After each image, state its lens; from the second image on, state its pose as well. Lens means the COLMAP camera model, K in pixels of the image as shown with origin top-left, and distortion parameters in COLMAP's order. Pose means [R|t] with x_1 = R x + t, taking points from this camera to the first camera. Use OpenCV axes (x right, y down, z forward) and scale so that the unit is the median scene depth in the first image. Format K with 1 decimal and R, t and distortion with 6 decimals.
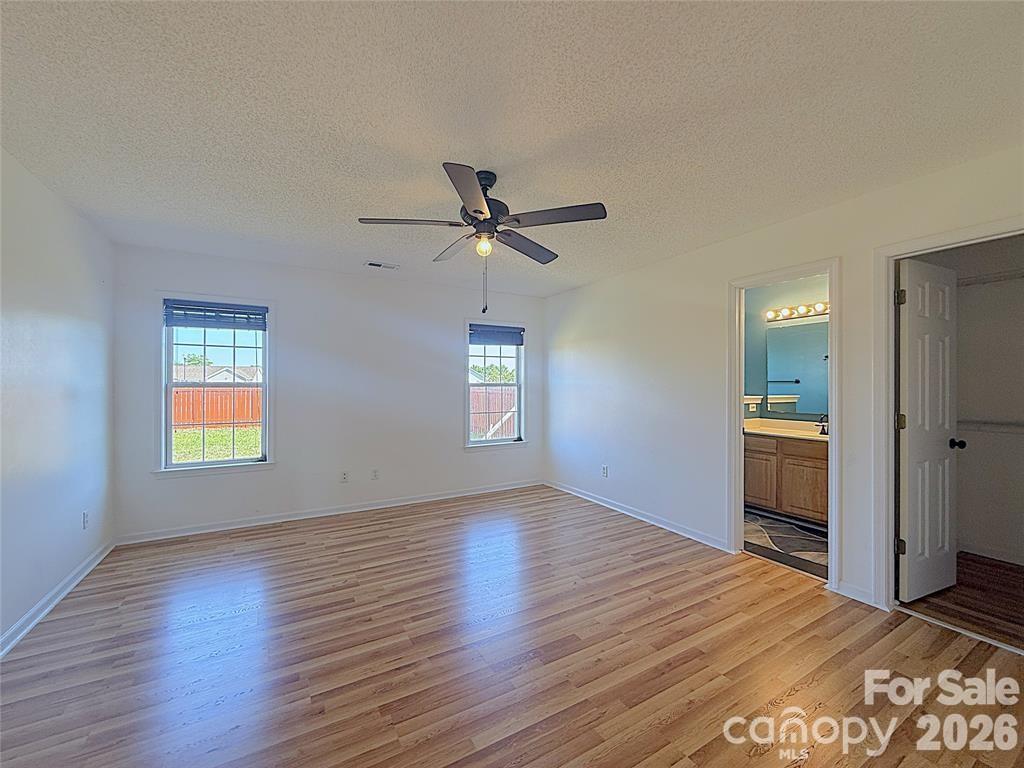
lens RADIAL K [[407.9, 0, 508.1], [0, 407.9, 383.8], [0, 0, 1]] dist [-0.000492, 0.000239]
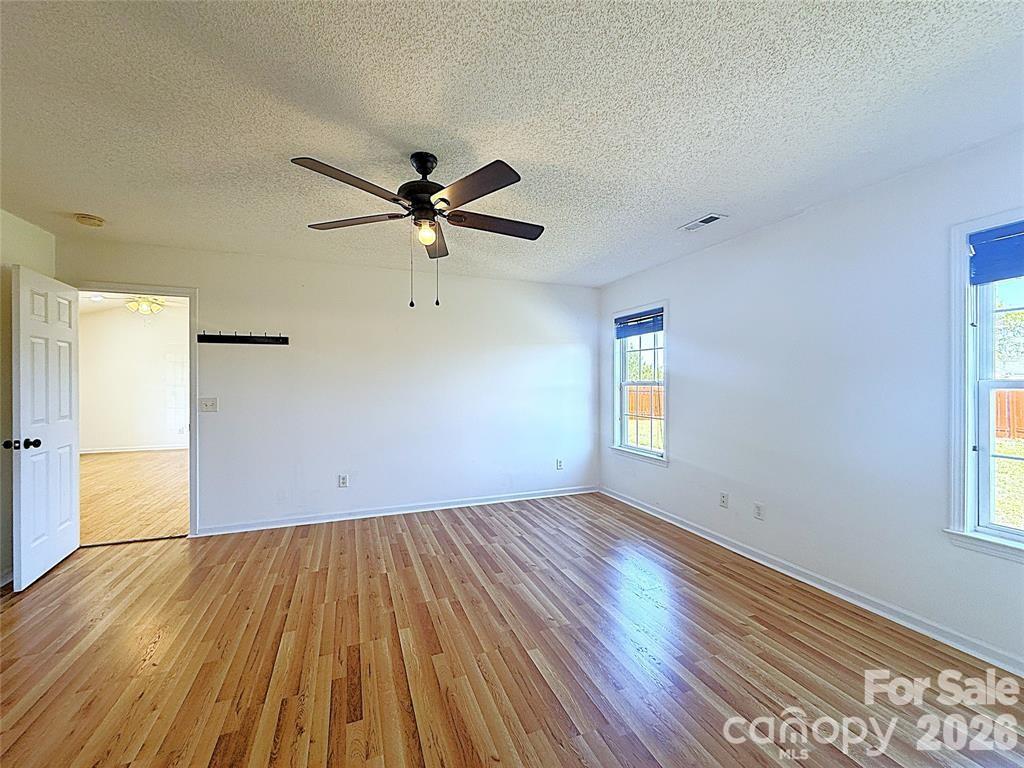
lens RADIAL K [[407.9, 0, 508.1], [0, 407.9, 383.8], [0, 0, 1]] dist [-0.000492, 0.000239]
pose [[-0.144617, 0.003916, -0.989480, 0.521911], [0.006489, 0.999974, 0.003009, -0.003114], [0.989466, -0.005986, -0.144639, 0.831371]]
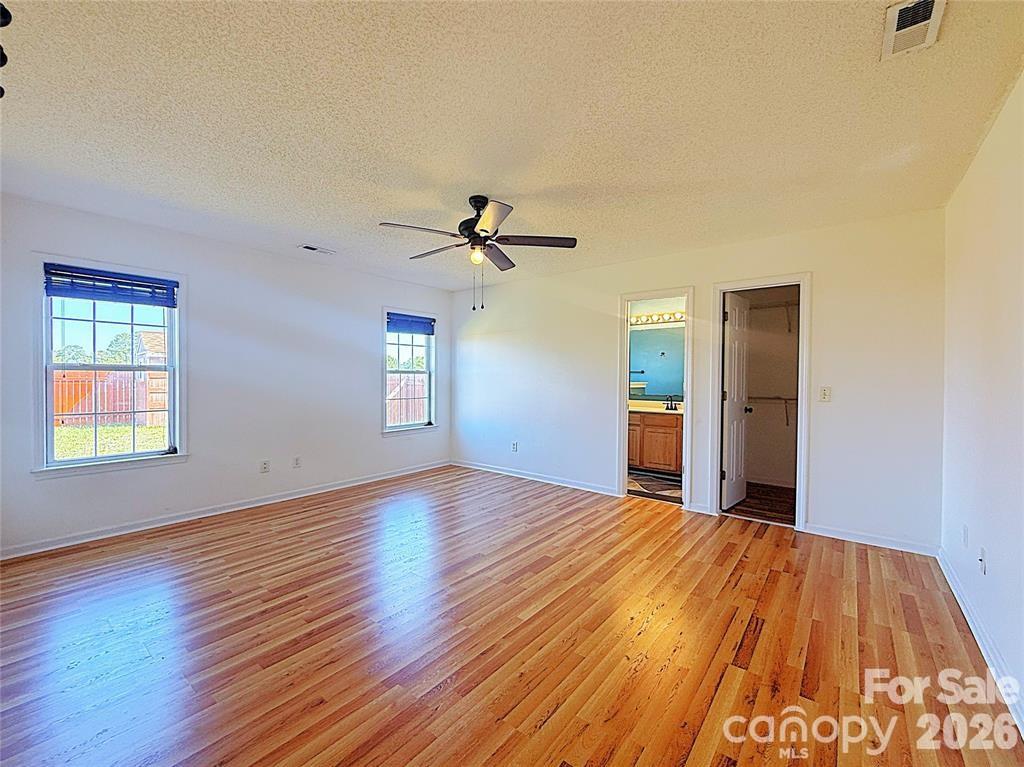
lens RADIAL K [[422.3, 0, 508.2], [0, 422.3, 383.0], [0, 0, 1]] dist [-0.000095, -0.000001]
pose [[0.931195, 0.000479, 0.364520, -0.275103], [-0.007484, 0.999813, 0.017804, 0.013862], [-0.364443, -0.019307, 0.931025, -0.142345]]
